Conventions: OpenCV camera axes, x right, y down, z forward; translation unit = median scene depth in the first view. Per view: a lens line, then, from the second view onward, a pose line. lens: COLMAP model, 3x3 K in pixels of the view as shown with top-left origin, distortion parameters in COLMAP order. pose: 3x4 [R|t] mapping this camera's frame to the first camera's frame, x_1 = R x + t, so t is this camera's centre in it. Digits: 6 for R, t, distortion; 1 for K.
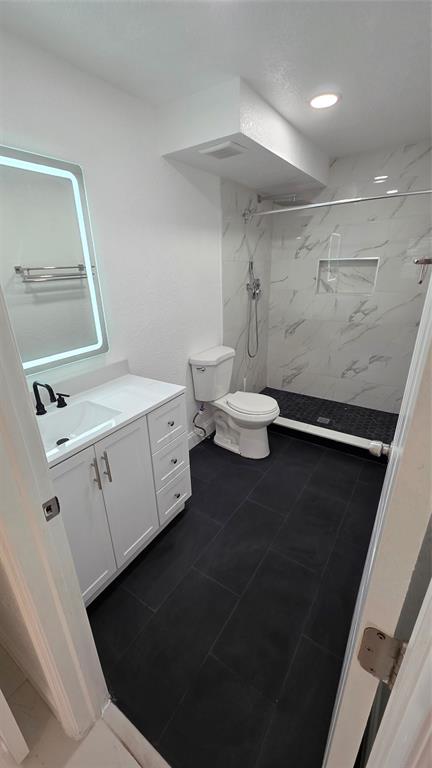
lens RADIAL K [[303.5, 0, 214.0], [0, 303.5, 379.8], [0, 0, 1]] dist [0.000275, 0.000212]
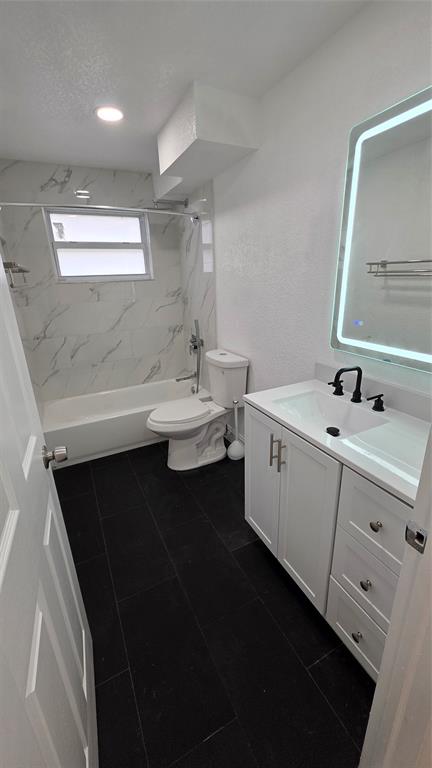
lens RADIAL K [[303.5, 0, 214.0], [0, 303.5, 379.8], [0, 0, 1]] dist [0.000275, 0.000212]
pose [[-0.511817, 0.326392, -0.794677, 0.511581], [-0.258993, 0.823359, 0.504978, -0.382688], [0.819125, 0.464272, -0.336875, 0.981906]]
